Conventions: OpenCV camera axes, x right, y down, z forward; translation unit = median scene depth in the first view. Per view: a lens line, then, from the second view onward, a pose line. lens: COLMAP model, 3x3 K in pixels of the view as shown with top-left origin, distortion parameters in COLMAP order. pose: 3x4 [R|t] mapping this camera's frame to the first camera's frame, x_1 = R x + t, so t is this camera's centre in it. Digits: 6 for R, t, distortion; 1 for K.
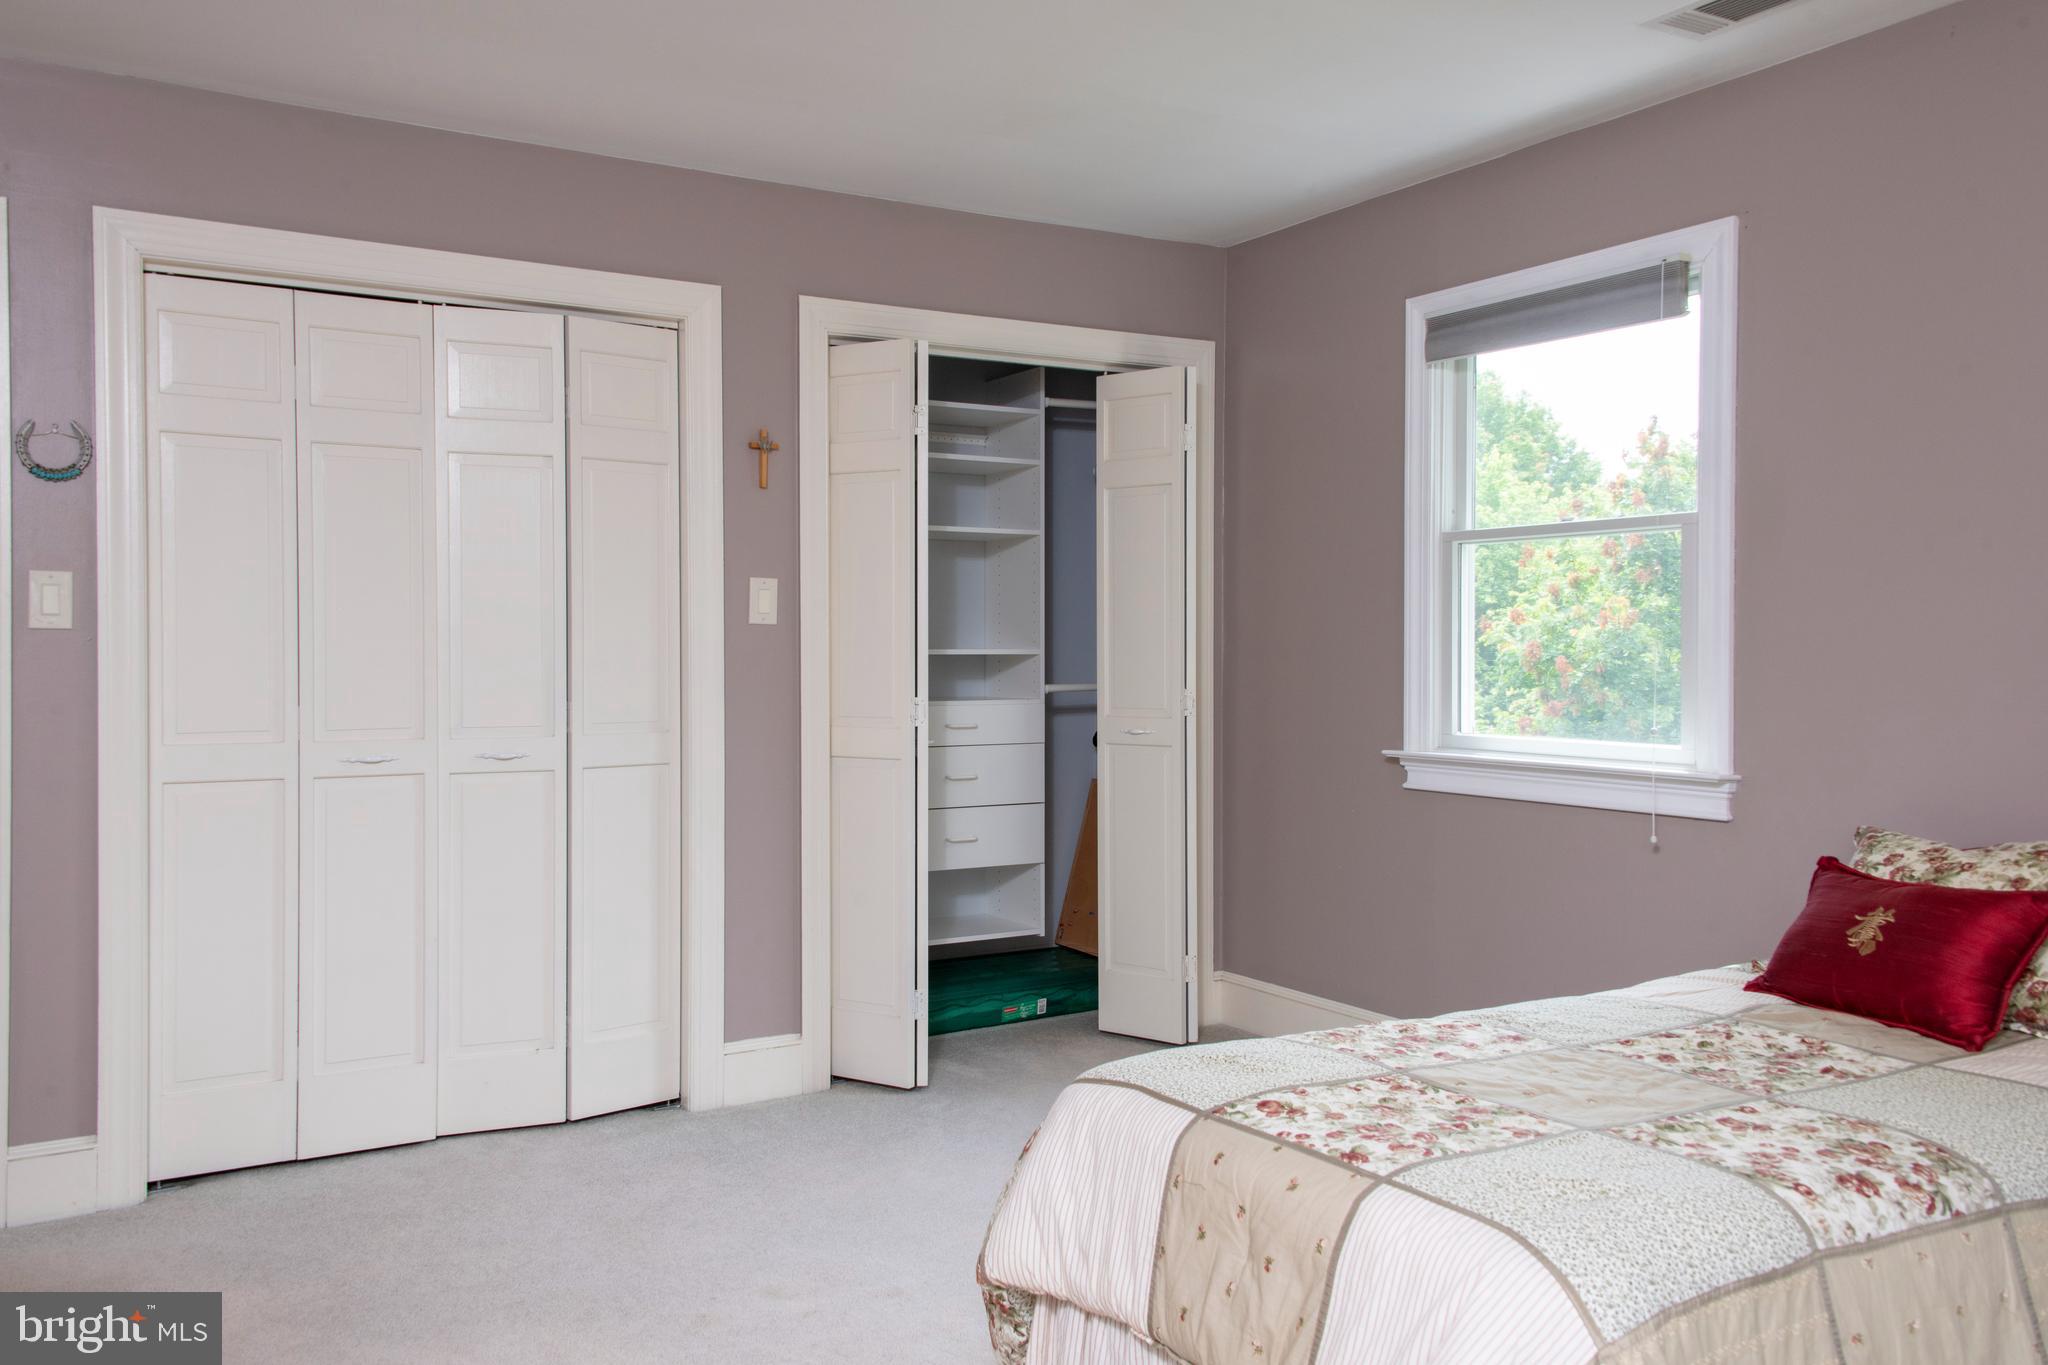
lens RADIAL K [[1666.8, 0, 1023.1], [0, 1666.8, 674.6], [0, 0, 1]] dist [0.068351, 0.000999]
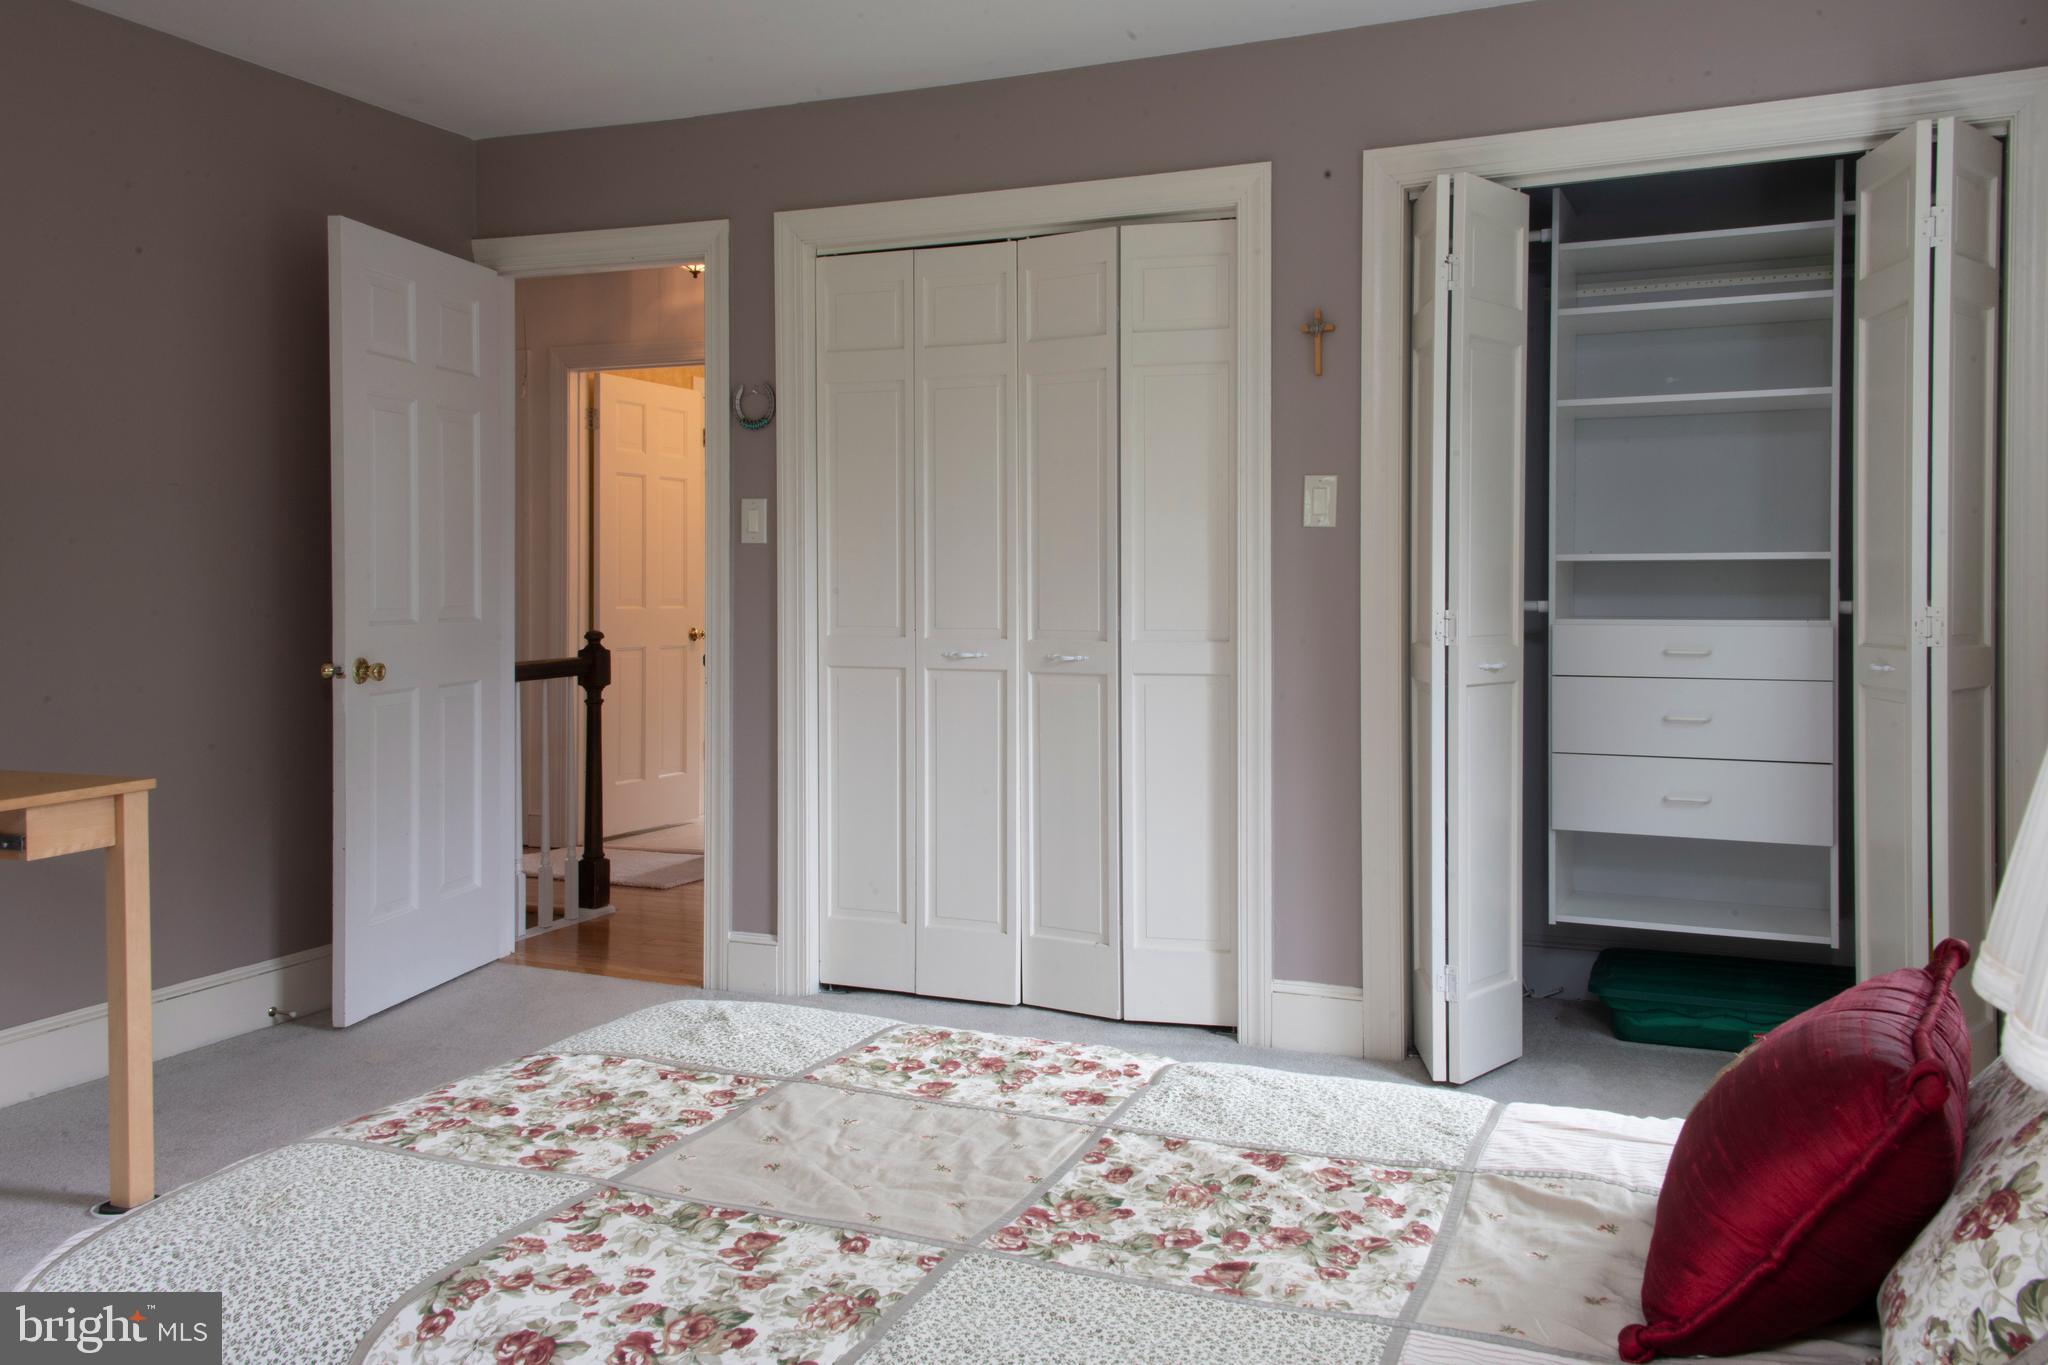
lens RADIAL K [[1666.8, 0, 1053.5], [0, 1666.8, 621.6], [0, 0, 1]] dist [0.068351, 0.000999]
pose [[0.579576, 0.018780, -0.814702, 0.547256], [-0.011035, 0.999824, 0.015197, 0.009772], [0.814843, 0.000182, 0.579681, 0.395287]]
